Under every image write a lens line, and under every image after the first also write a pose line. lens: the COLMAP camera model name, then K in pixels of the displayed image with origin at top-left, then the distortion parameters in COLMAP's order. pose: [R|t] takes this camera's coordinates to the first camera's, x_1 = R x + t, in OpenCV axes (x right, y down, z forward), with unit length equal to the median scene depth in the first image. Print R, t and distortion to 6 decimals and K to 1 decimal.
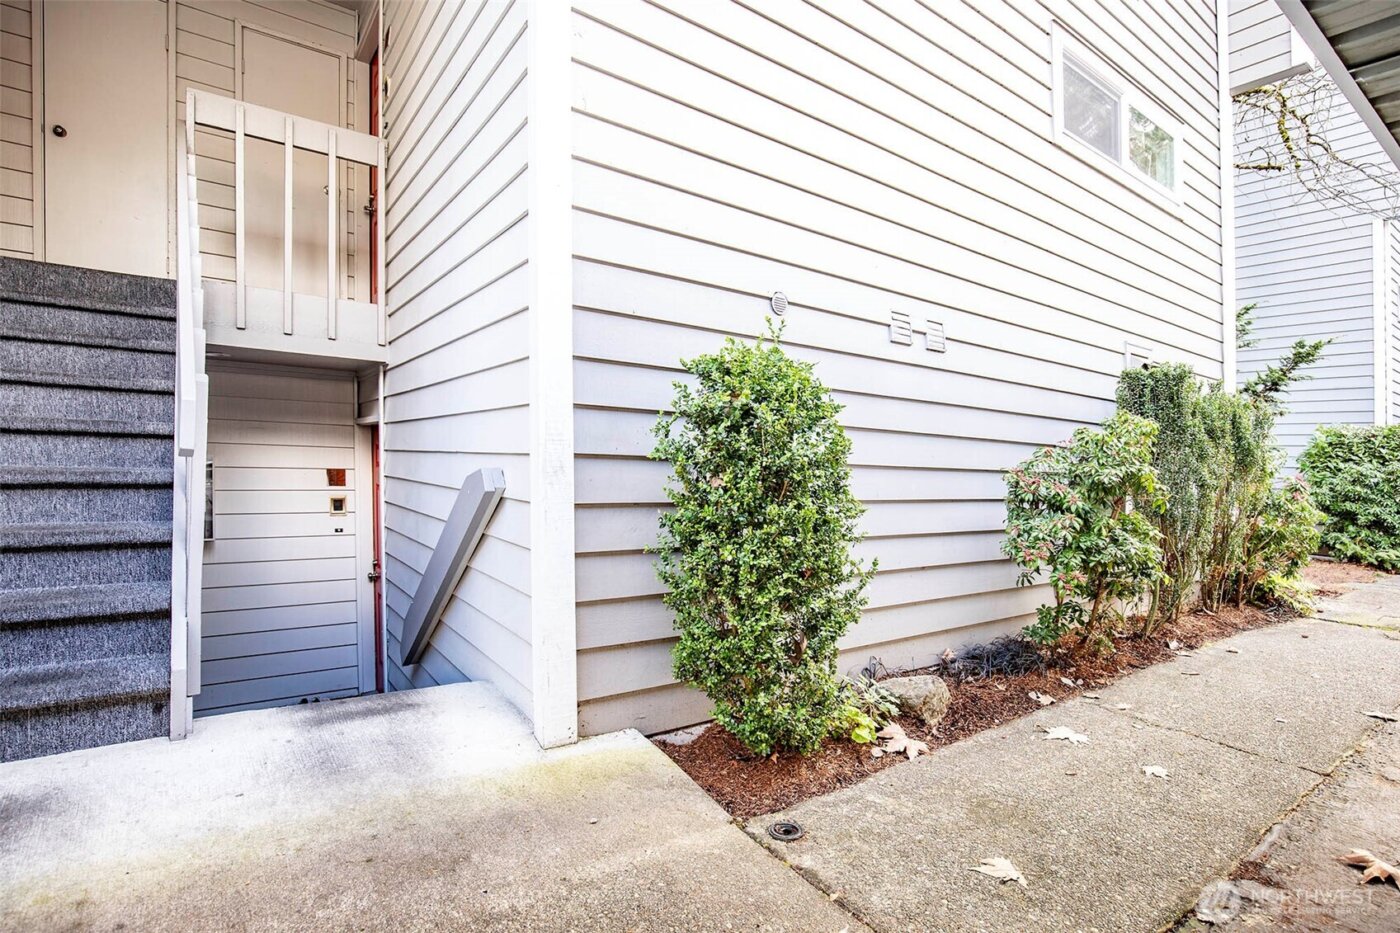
lens RADIAL K [[679.1, 0, 700.0], [0, 679.1, 466.5], [0, 0, 1]] dist [-0.000346, -0.000049]
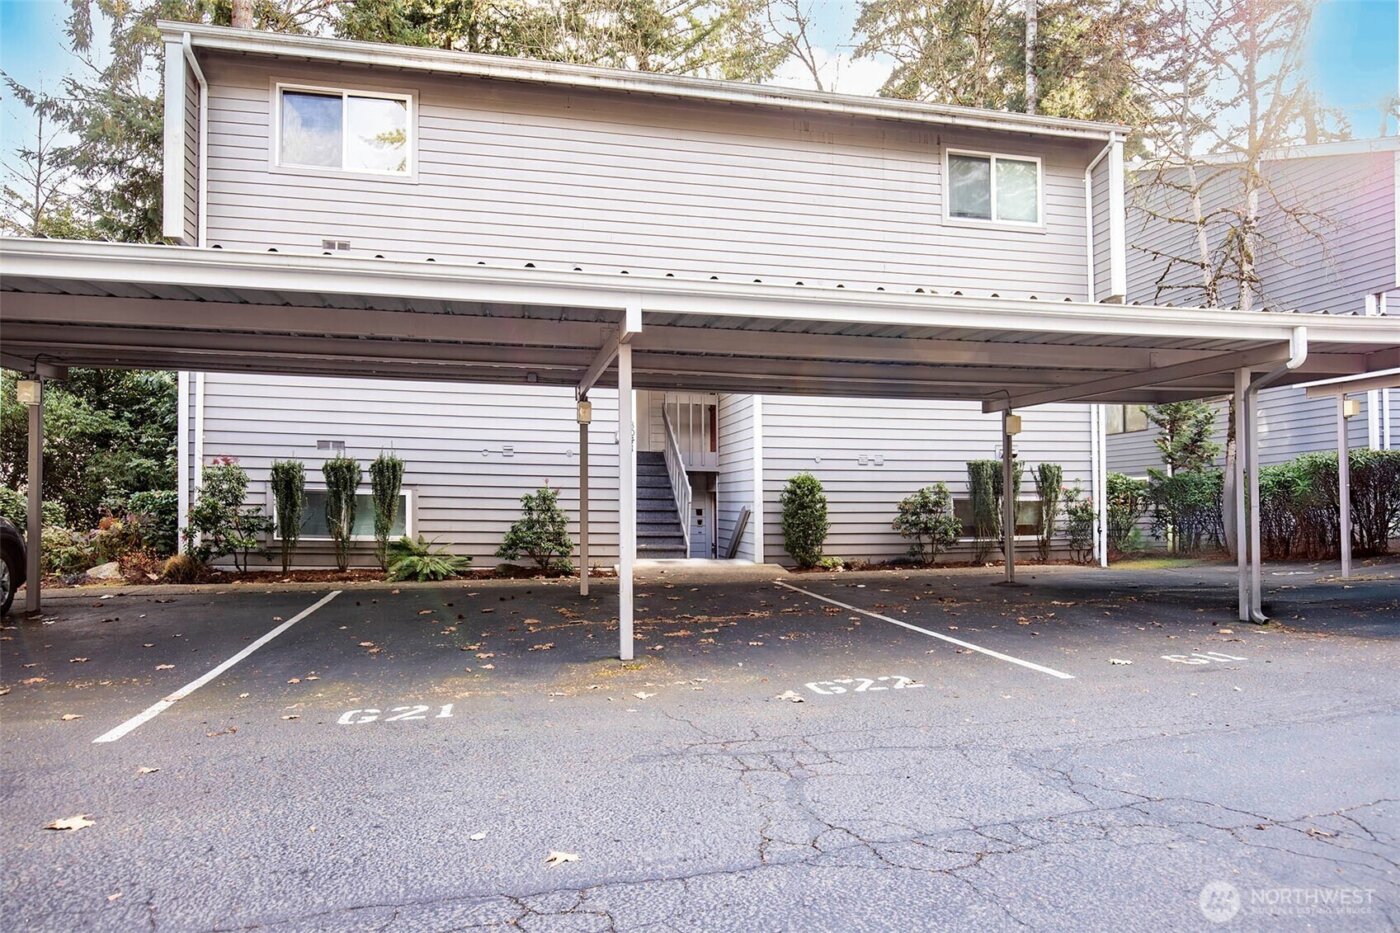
lens RADIAL K [[881.4, 0, 700.0], [0, 881.4, 466.5], [0, 0, 1]] dist [-0.000161, -0.000014]
pose [[0.914786, -0.045361, -0.401385, 1.543251], [0.024154, 0.998039, -0.057740, 0.069169], [0.403217, 0.043125, 0.914088, -3.890629]]
